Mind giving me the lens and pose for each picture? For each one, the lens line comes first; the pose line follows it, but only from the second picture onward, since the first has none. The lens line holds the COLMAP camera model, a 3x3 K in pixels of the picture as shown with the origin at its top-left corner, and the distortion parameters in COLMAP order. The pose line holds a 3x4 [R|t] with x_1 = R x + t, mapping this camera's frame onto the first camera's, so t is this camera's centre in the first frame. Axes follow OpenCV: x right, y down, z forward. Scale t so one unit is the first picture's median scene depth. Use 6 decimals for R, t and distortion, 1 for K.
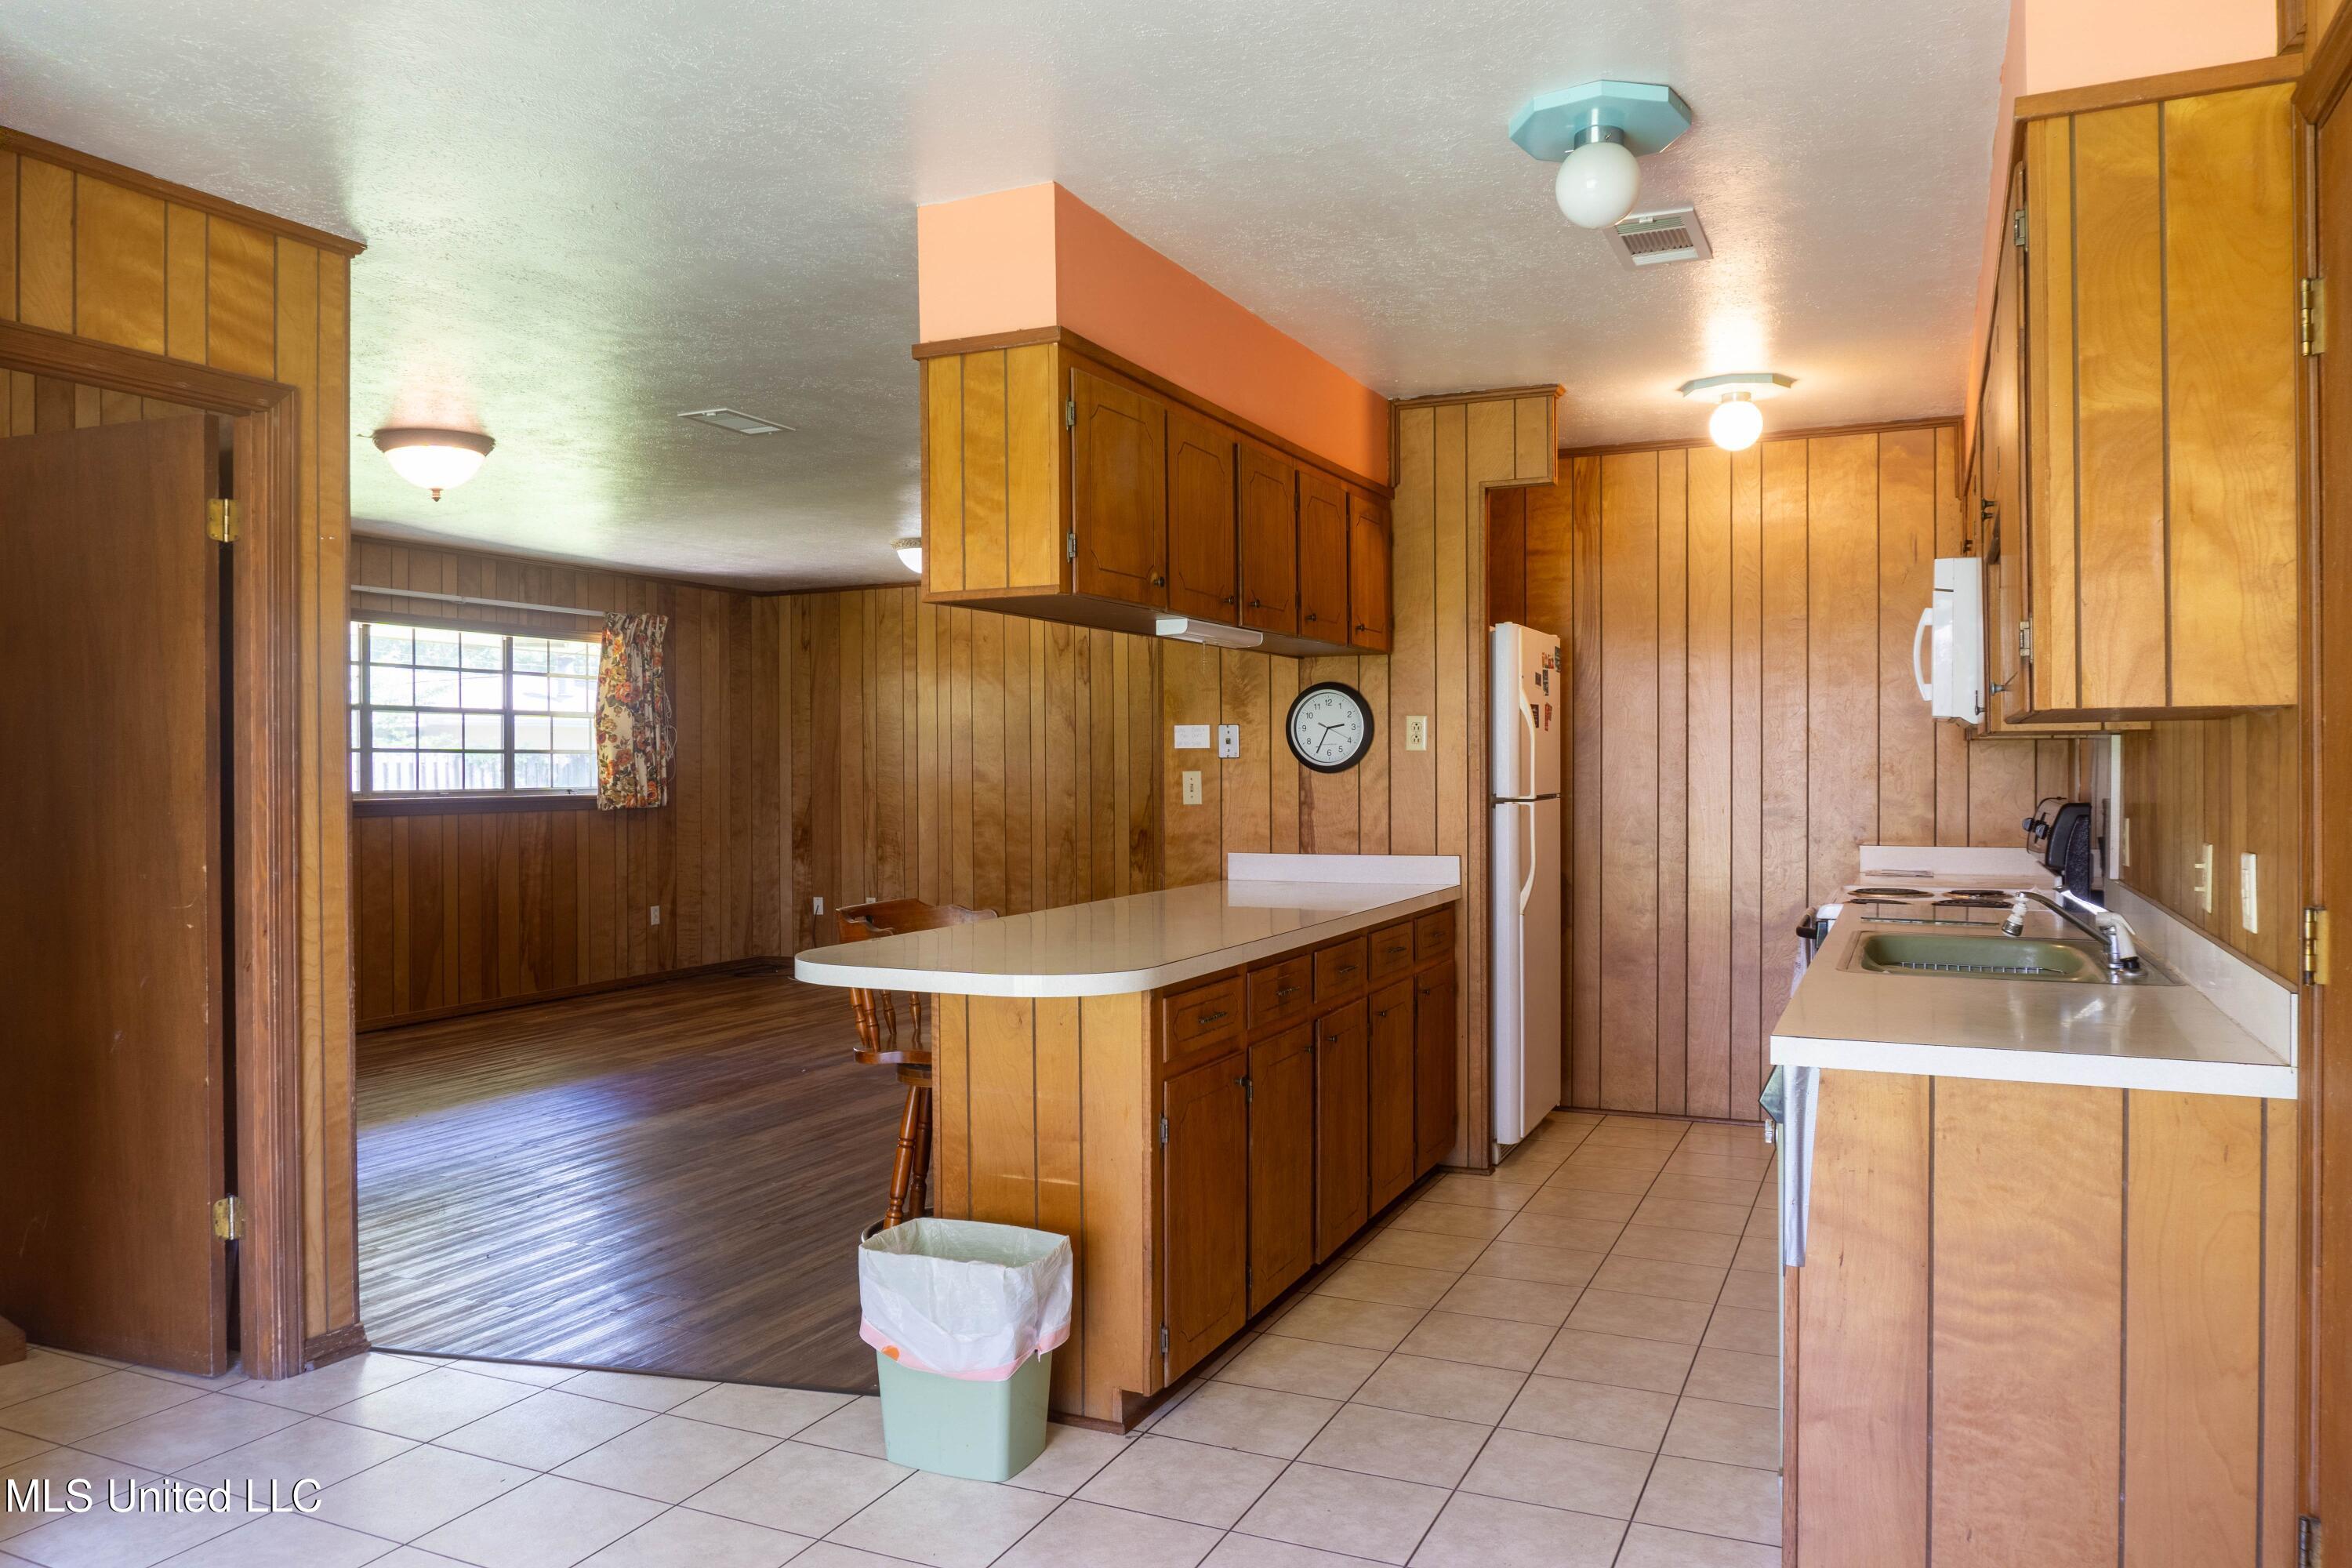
lens RADIAL K [[1620.9, 0, 1173.9], [0, 1620.9, 628.0], [0, 0, 1]] dist [-0.021548, -0.001252]
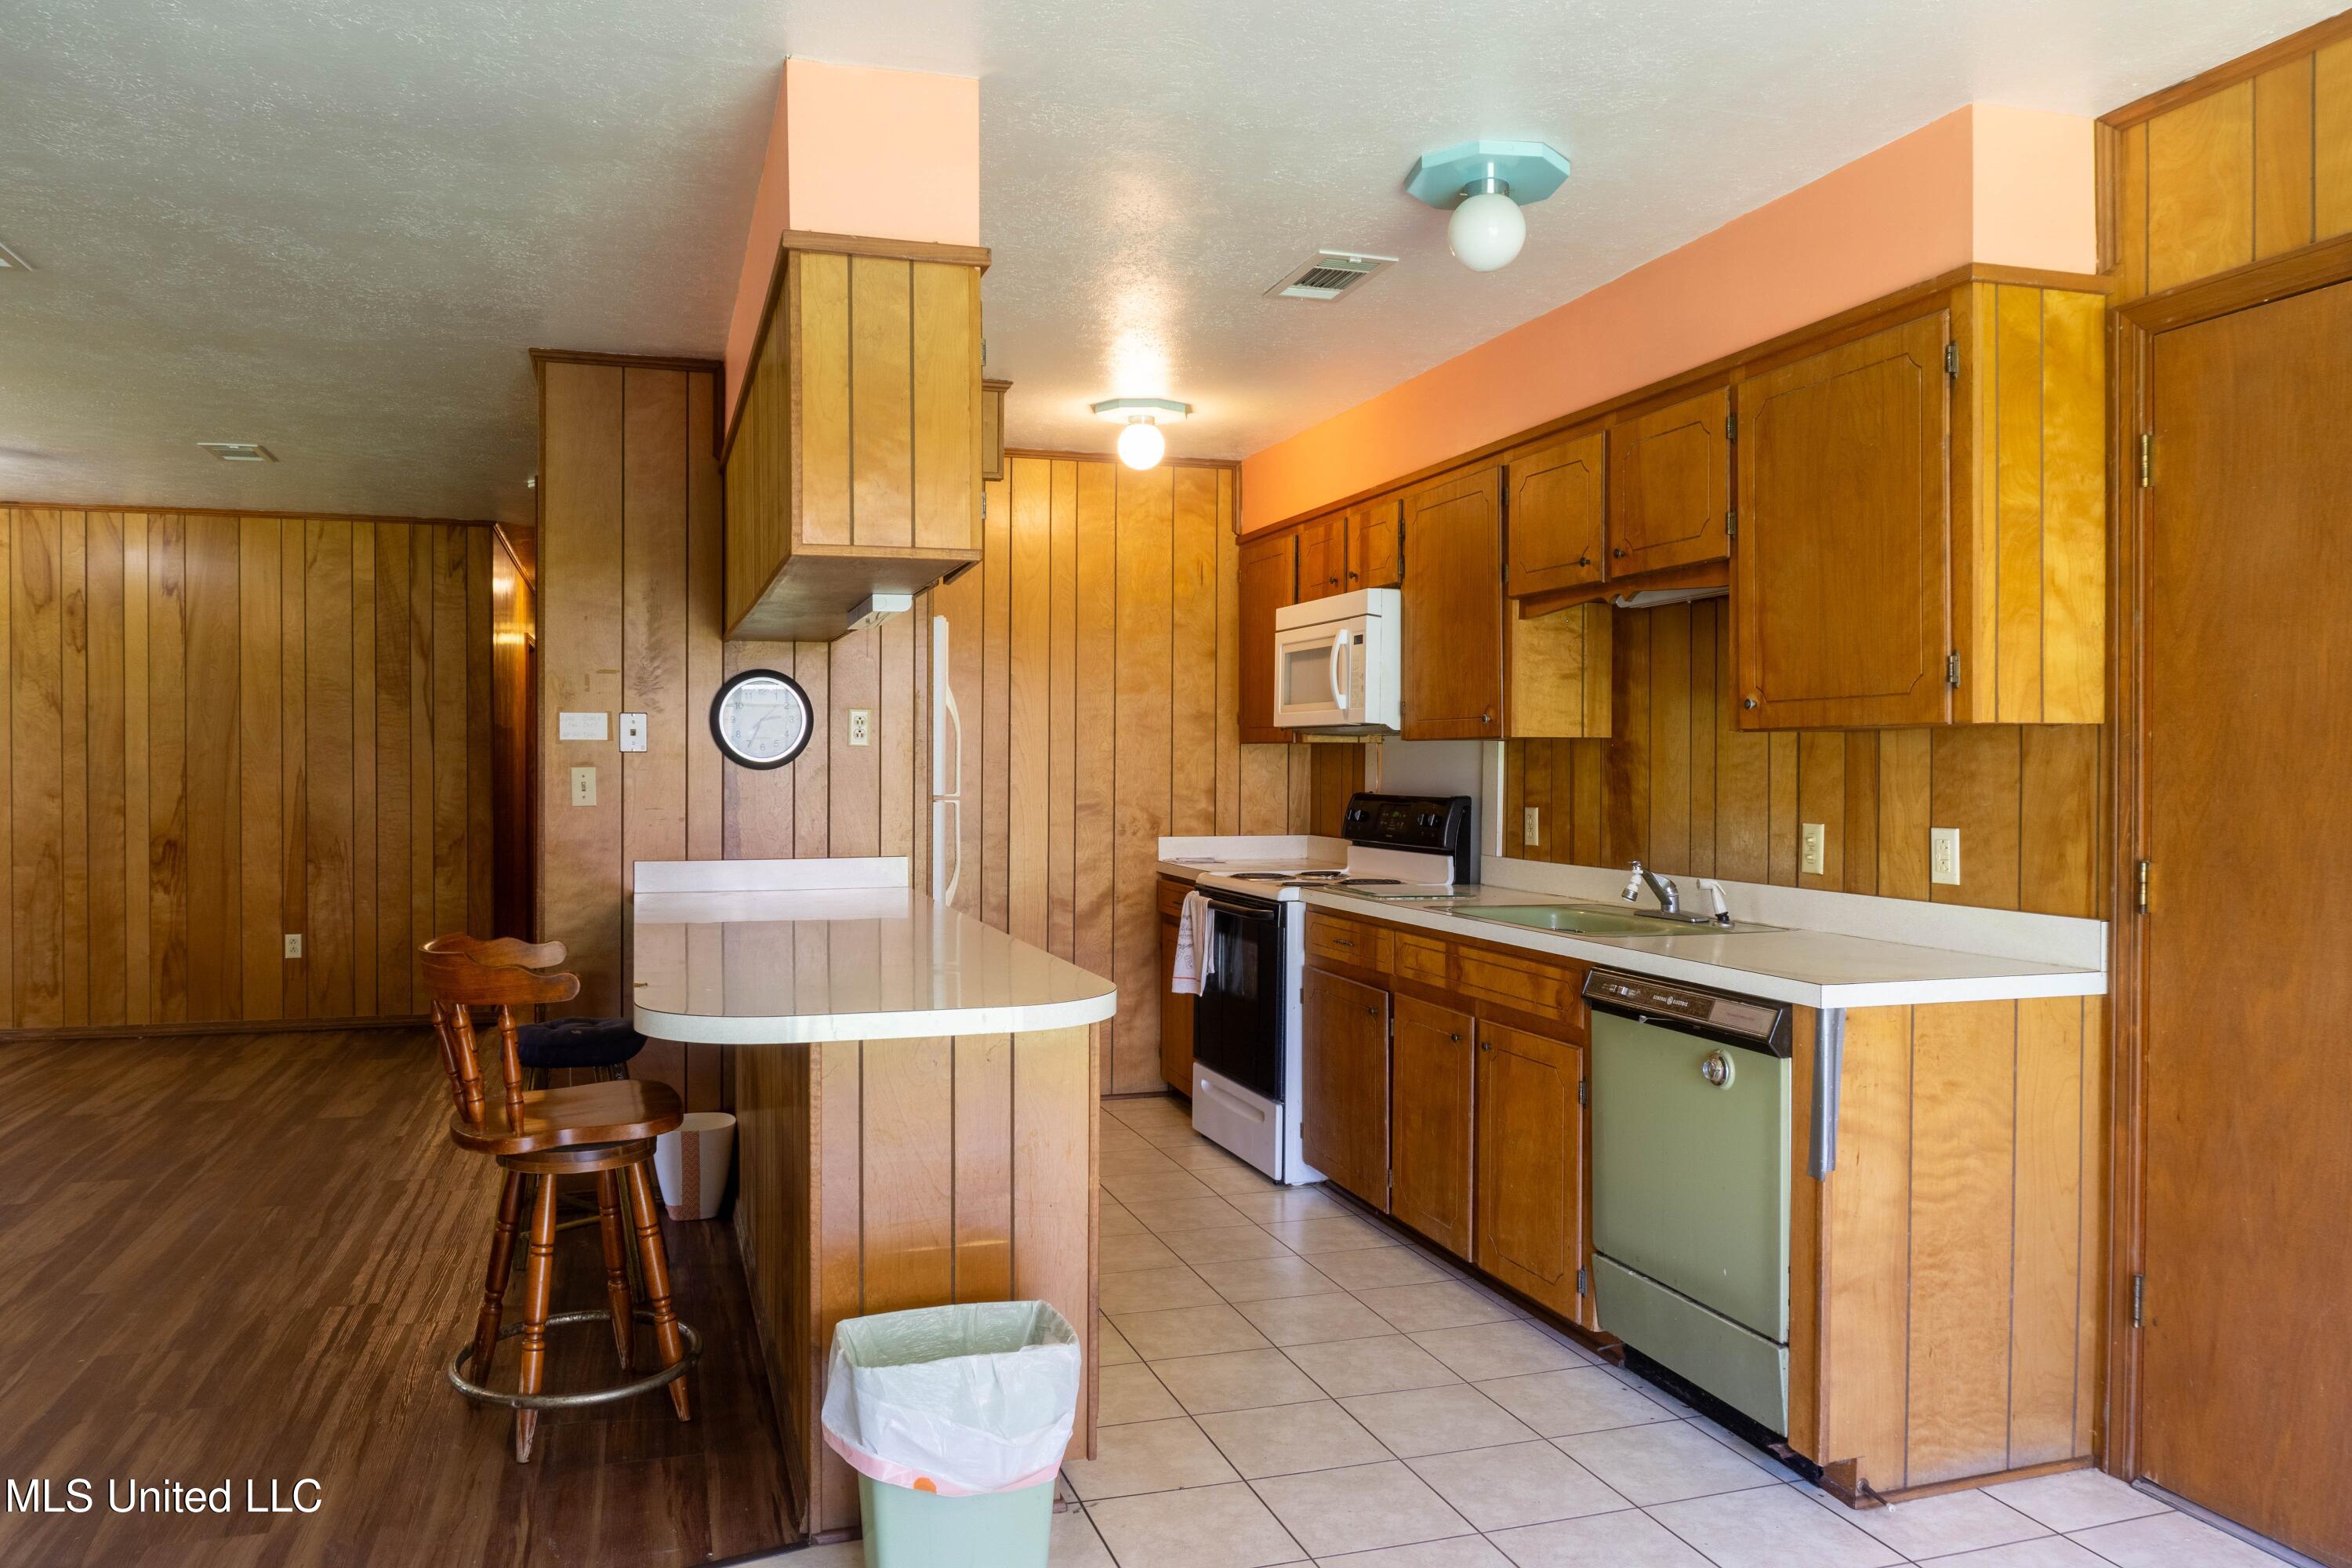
lens RADIAL K [[1626.3, 0, 1171.5], [0, 1626.3, 643.9], [0, 0, 1]] dist [-0.027414, 0.001953]
pose [[0.749262, 0.052604, 0.660181, -0.587757], [-0.059994, 0.998133, -0.011444, 0.028102], [-0.659550, -0.031033, 0.751020, 0.299133]]
